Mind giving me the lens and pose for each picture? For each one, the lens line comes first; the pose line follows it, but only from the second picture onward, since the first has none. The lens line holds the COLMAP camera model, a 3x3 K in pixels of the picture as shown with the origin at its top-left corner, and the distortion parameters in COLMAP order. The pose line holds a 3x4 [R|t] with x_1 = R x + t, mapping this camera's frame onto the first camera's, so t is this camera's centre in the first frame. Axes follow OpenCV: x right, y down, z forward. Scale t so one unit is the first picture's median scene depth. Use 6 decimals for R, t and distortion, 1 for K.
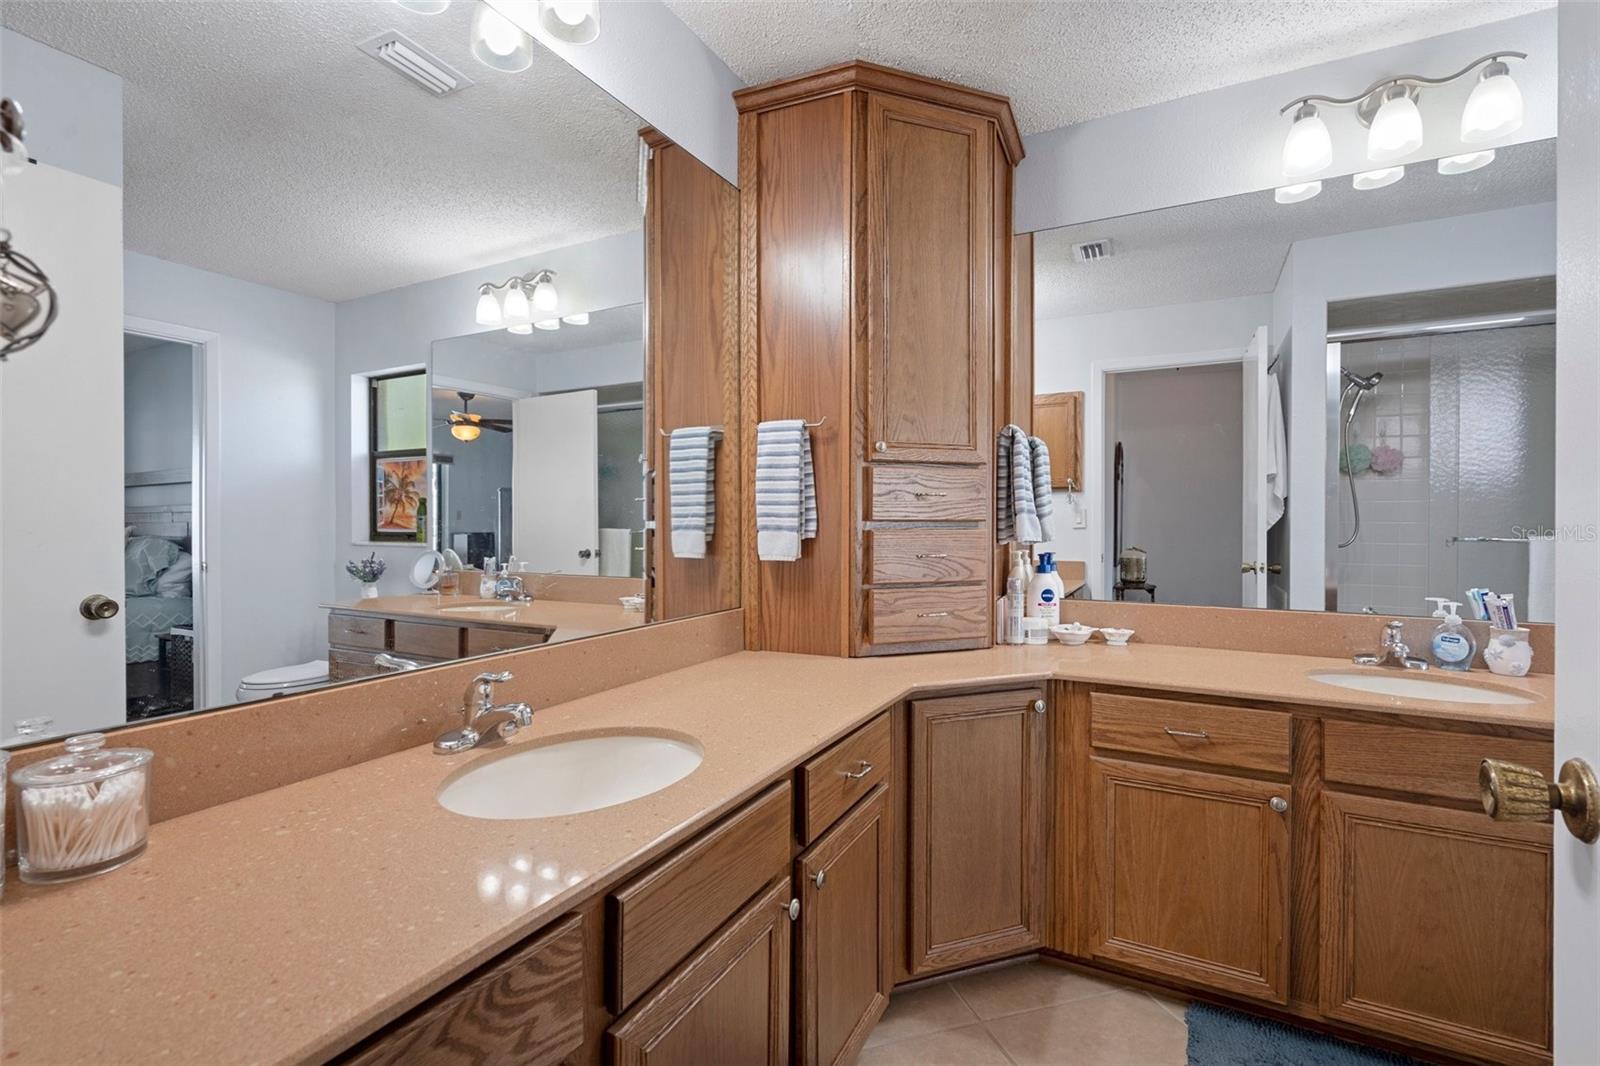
lens RADIAL K [[728.5, 0, 794.5], [0, 728.5, 526.5], [0, 0, 1]] dist [-0.000973, 0.001288]
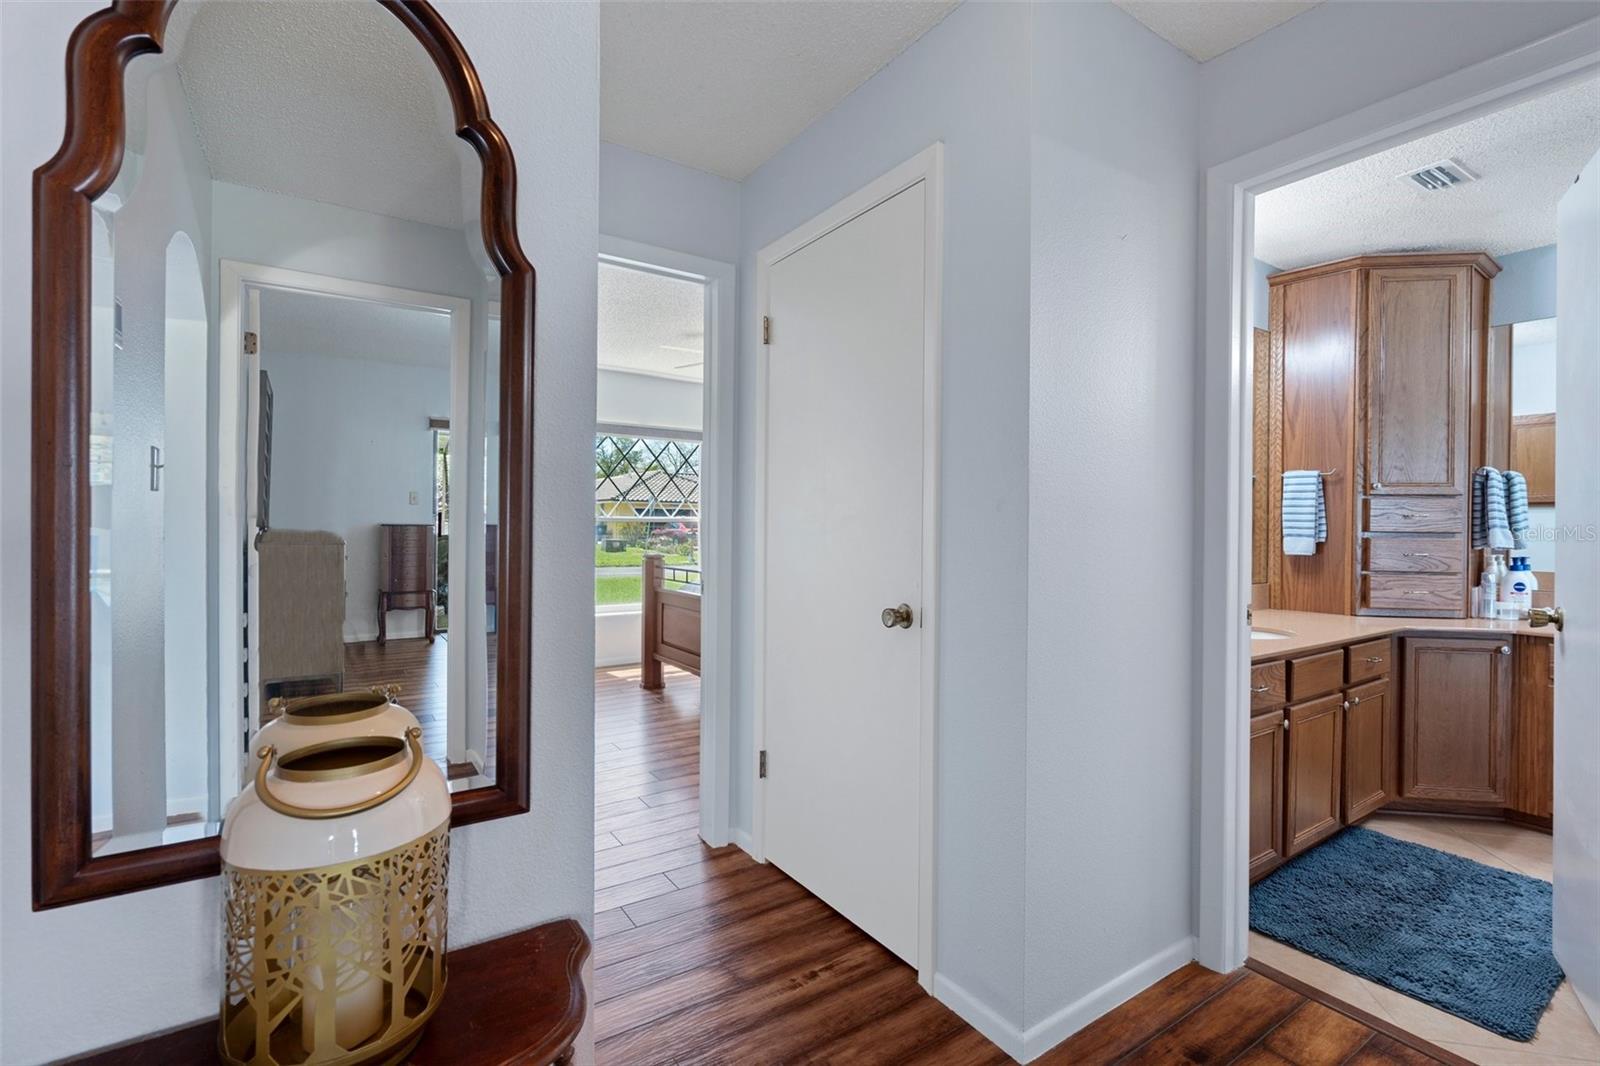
lens RADIAL K [[728.5, 0, 794.5], [0, 728.5, 526.5], [0, 0, 1]] dist [-0.000973, 0.001288]
pose [[0.883959, 0.010316, -0.467451, -0.255349], [-0.015012, 0.999867, -0.006322, 0.009252], [0.467324, 0.012606, 0.883996, -0.984481]]
